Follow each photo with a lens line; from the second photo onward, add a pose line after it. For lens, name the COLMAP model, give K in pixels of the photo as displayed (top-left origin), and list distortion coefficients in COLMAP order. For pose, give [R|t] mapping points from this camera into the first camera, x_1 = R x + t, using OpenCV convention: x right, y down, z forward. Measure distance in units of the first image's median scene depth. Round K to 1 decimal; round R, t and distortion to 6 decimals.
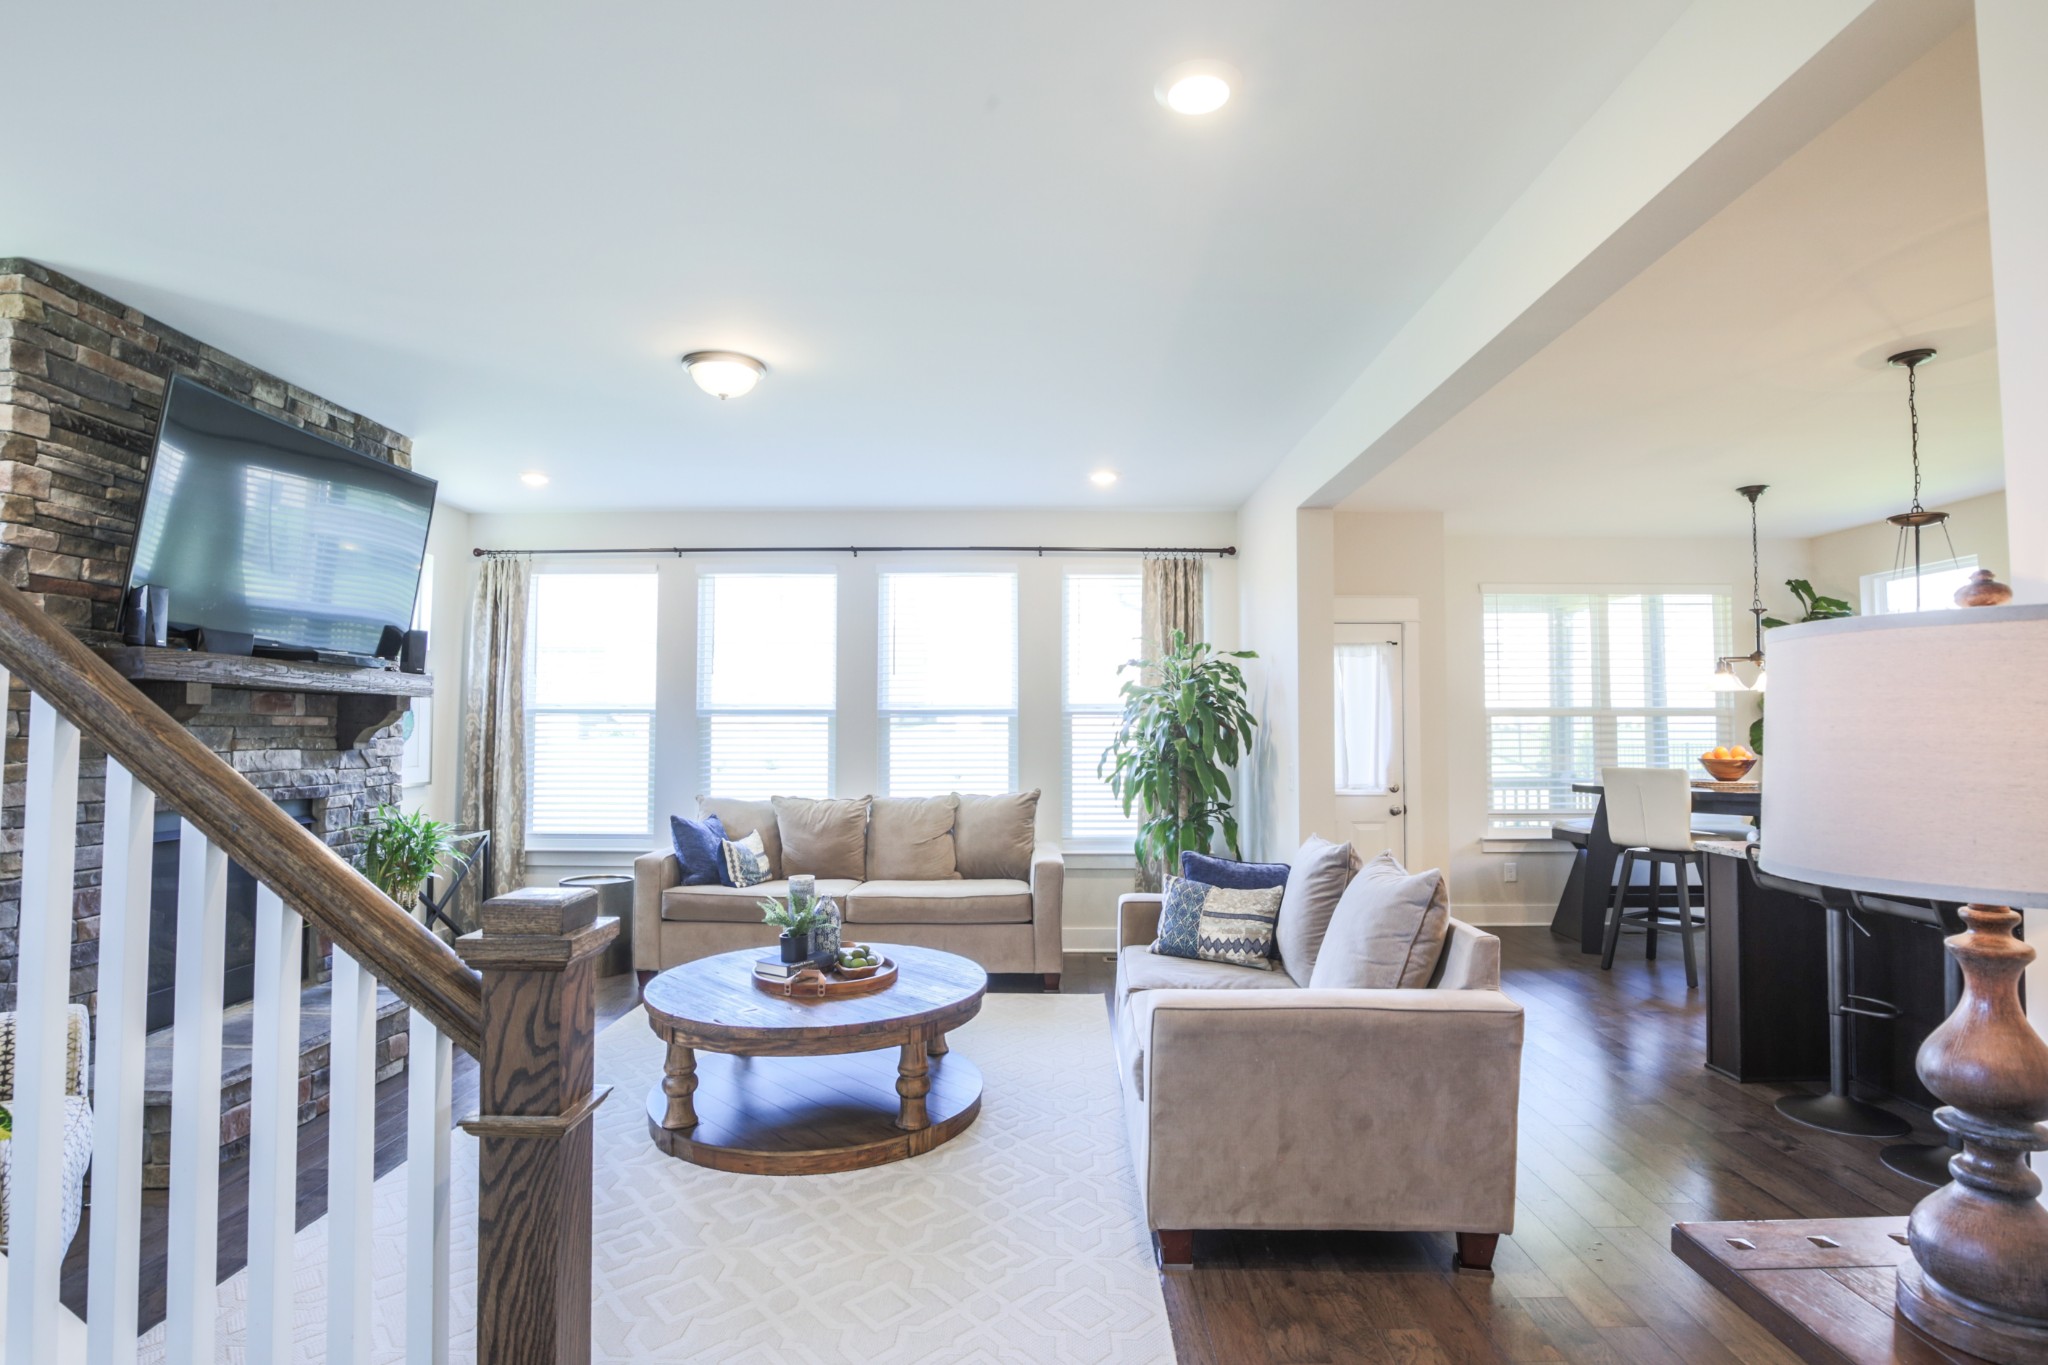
lens RADIAL K [[1044.4, 0, 1026.6], [0, 1044.4, 684.8], [0, 0, 1]] dist [-0.038172, 0.007970]
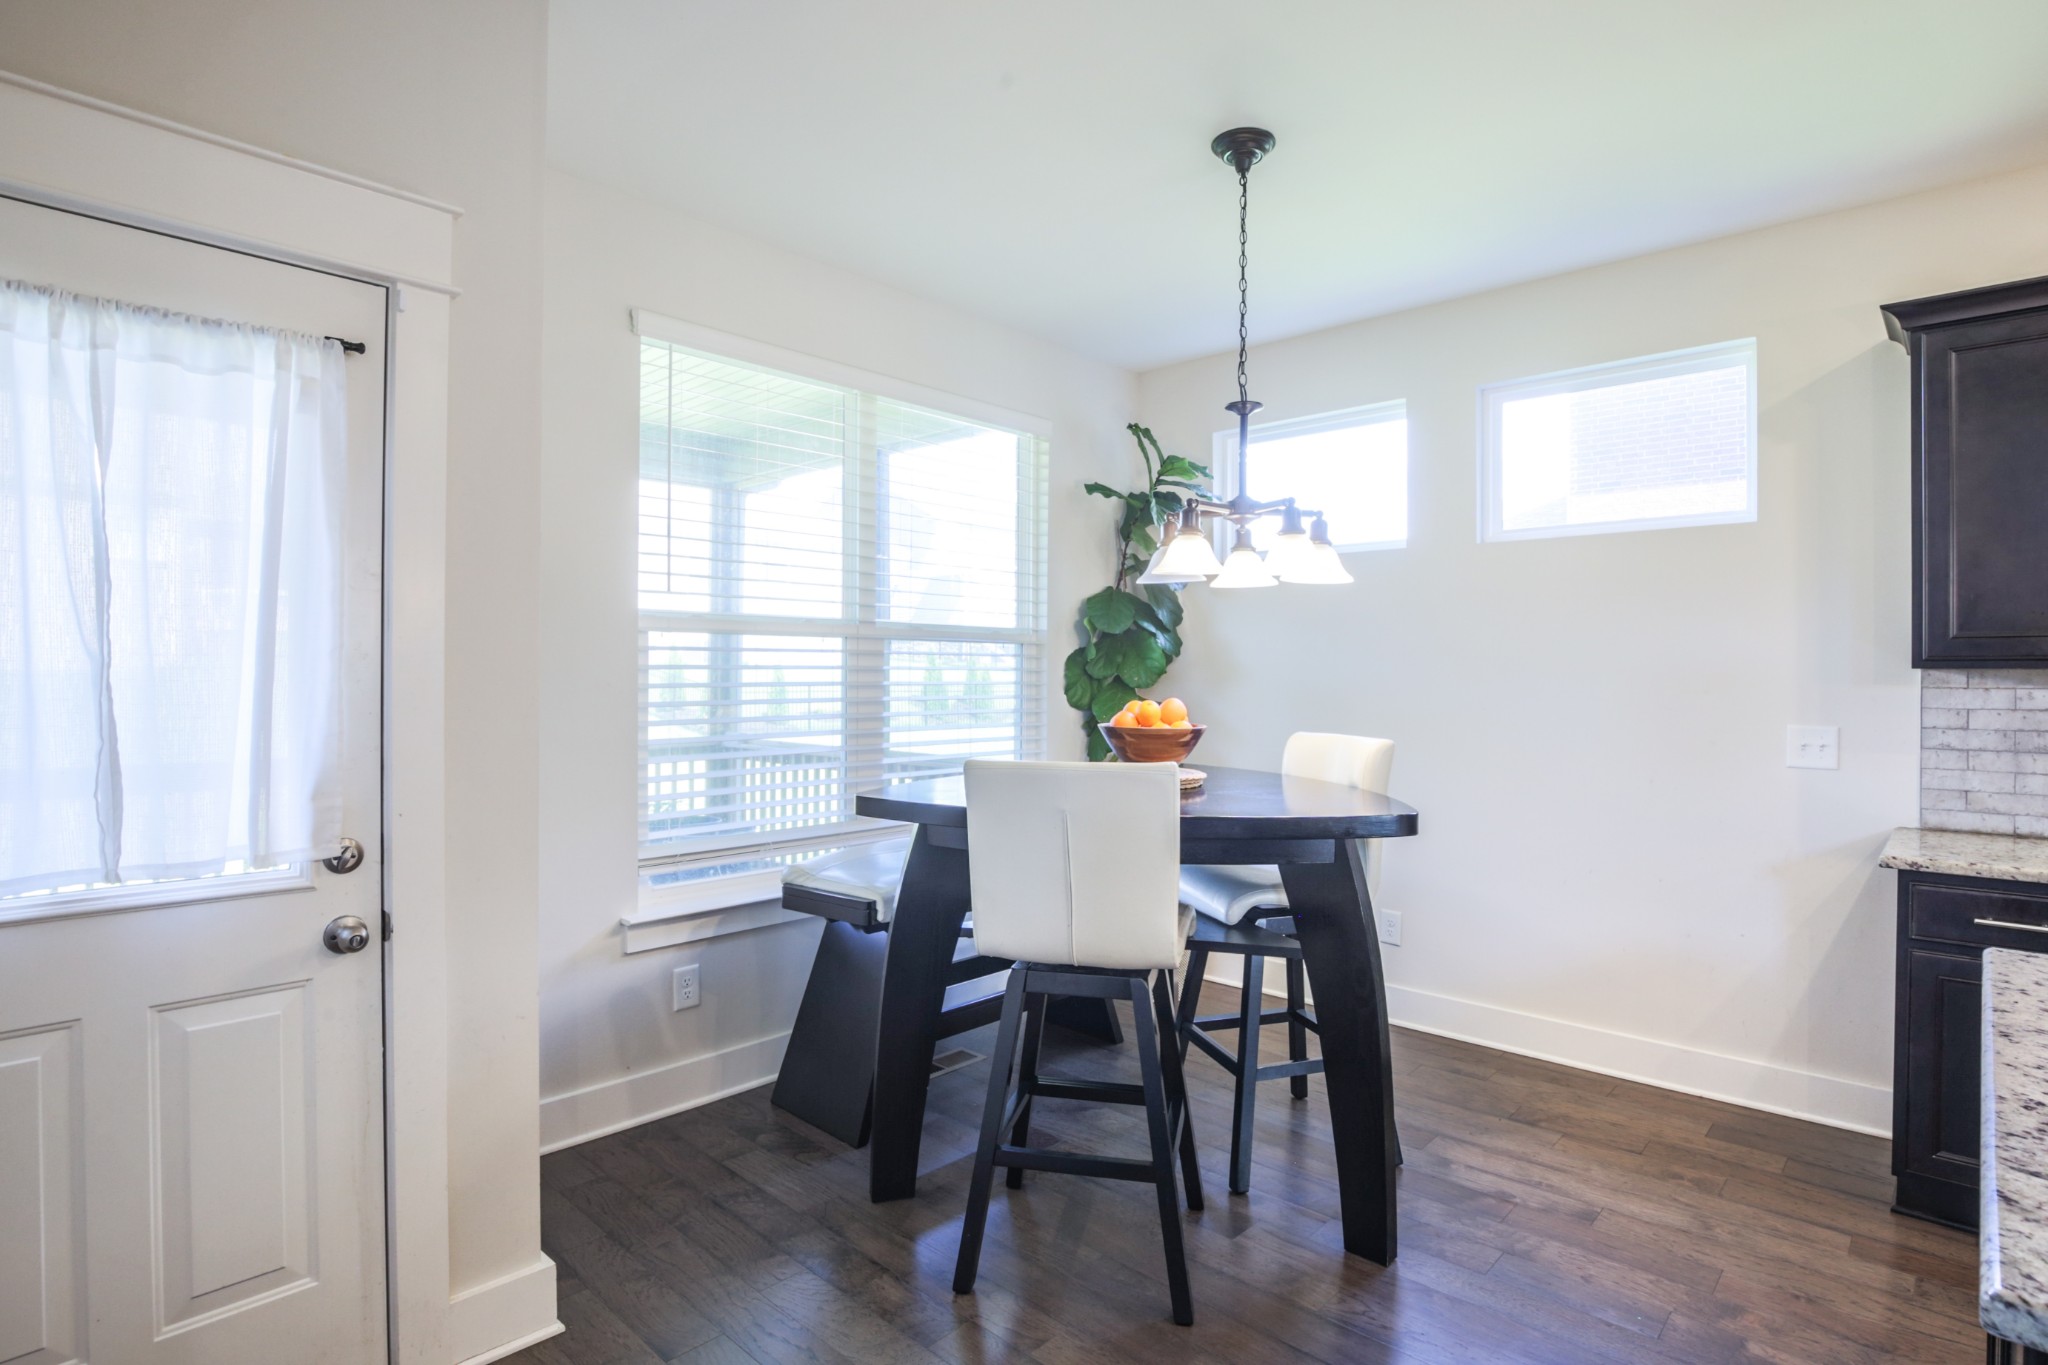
lens RADIAL K [[1044.4, 0, 1039.4], [0, 1044.4, 674.8], [0, 0, 1]] dist [-0.038172, 0.007970]
pose [[0.681833, 0.001235, 0.731507, 0.299398], [-0.035892, 0.998851, 0.031768, 0.036109], [-0.730627, -0.047916, 0.681093, 0.722059]]
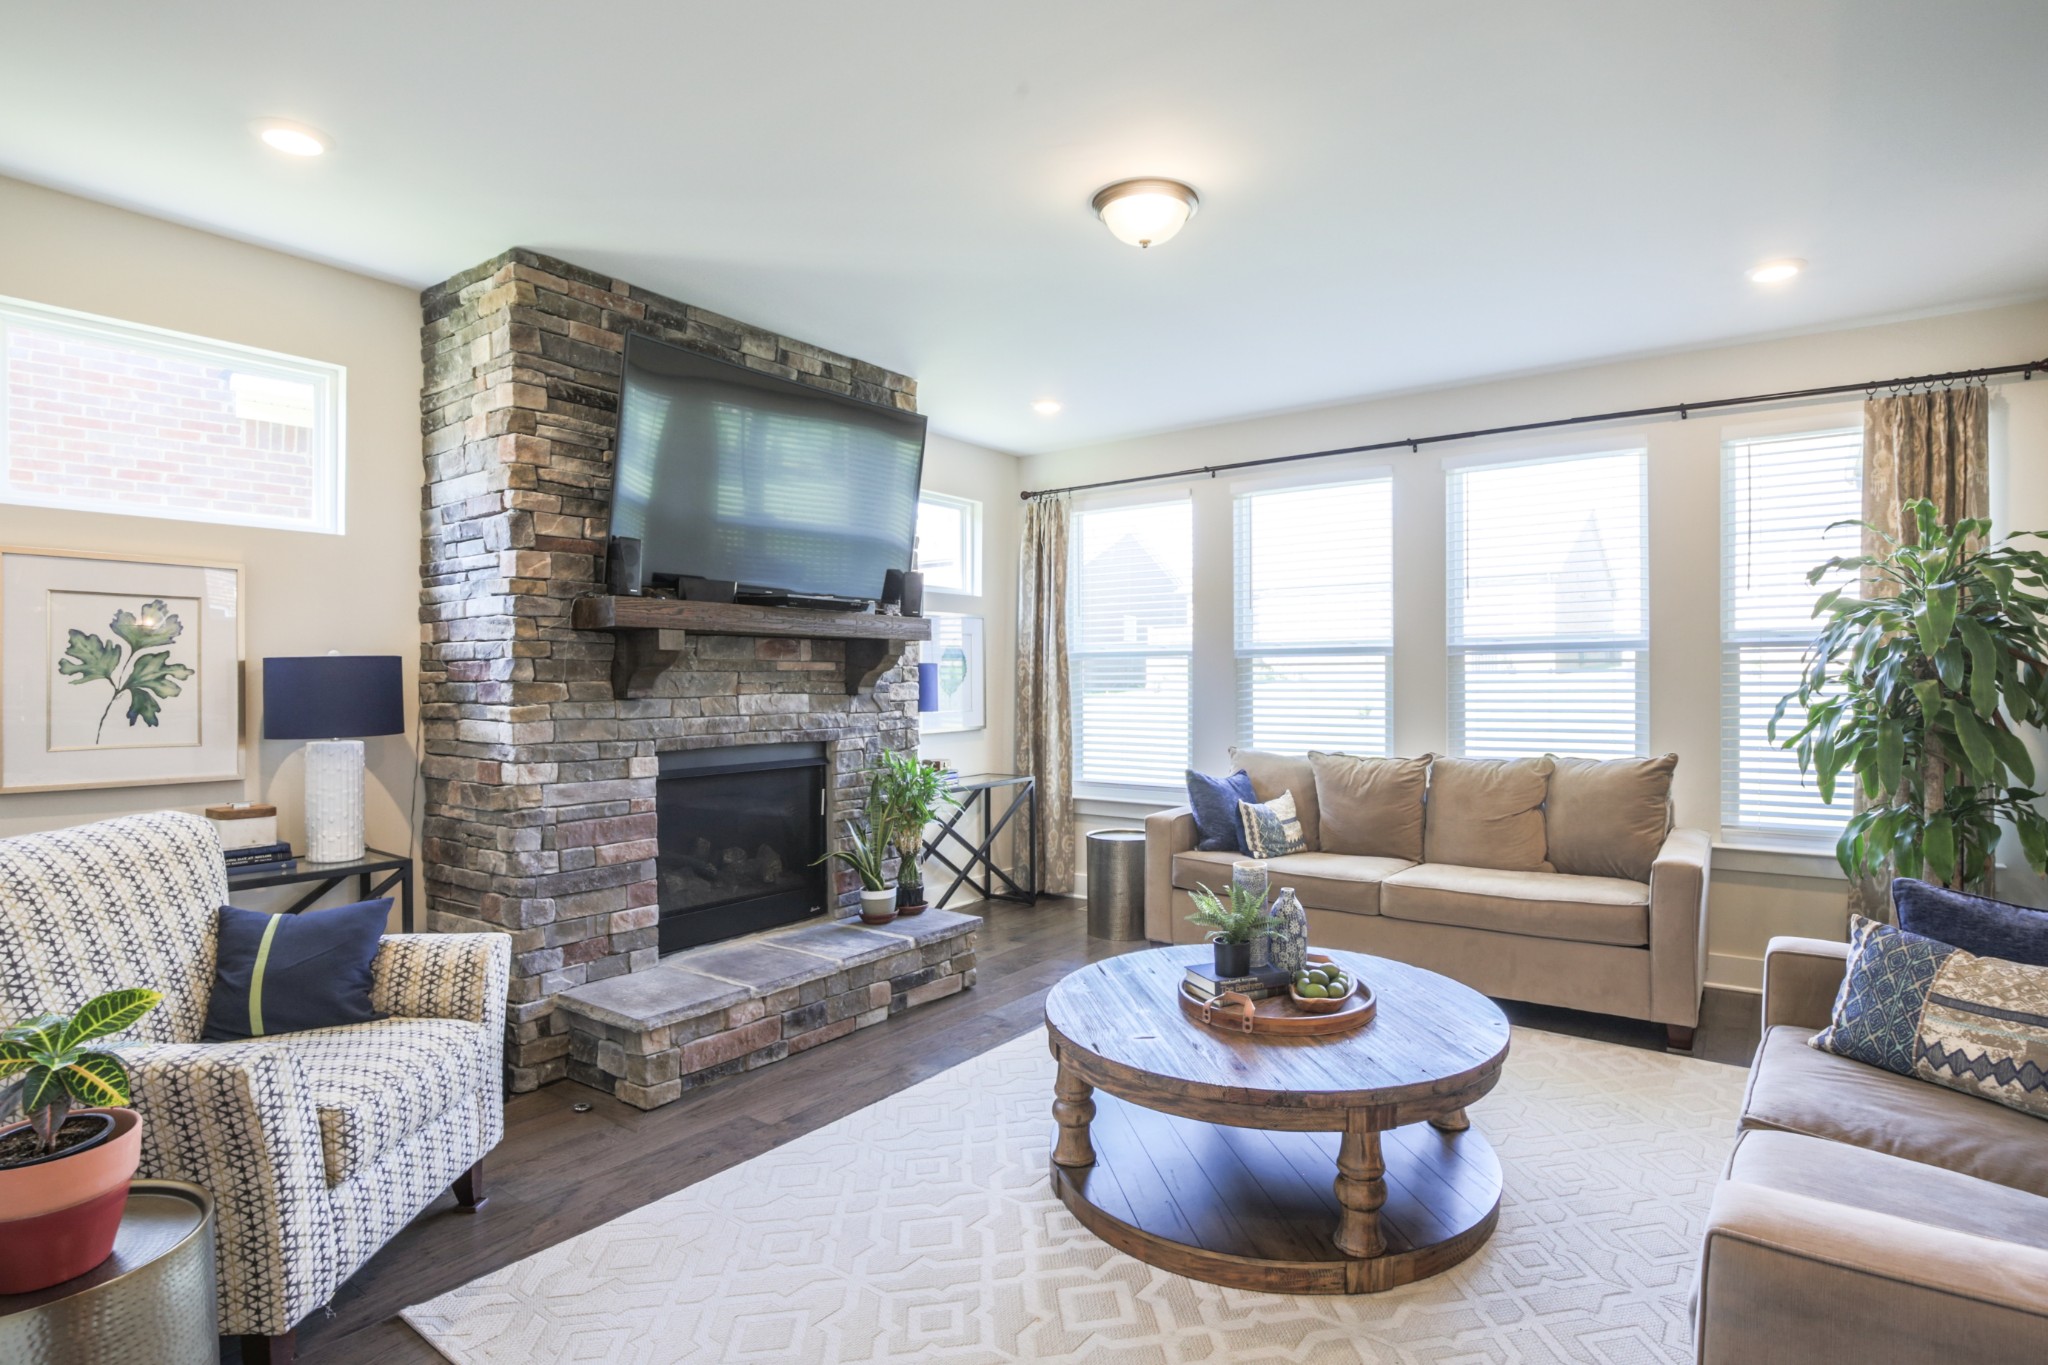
lens RADIAL K [[1044.4, 0, 1038.0], [0, 1044.4, 692.1], [0, 0, 1]] dist [-0.038172, 0.007970]
pose [[0.817609, 0.003508, -0.575762, 0.060499], [0.030427, 0.998321, 0.049290, 0.012026], [0.574969, -0.057819, 0.816130, 0.197421]]
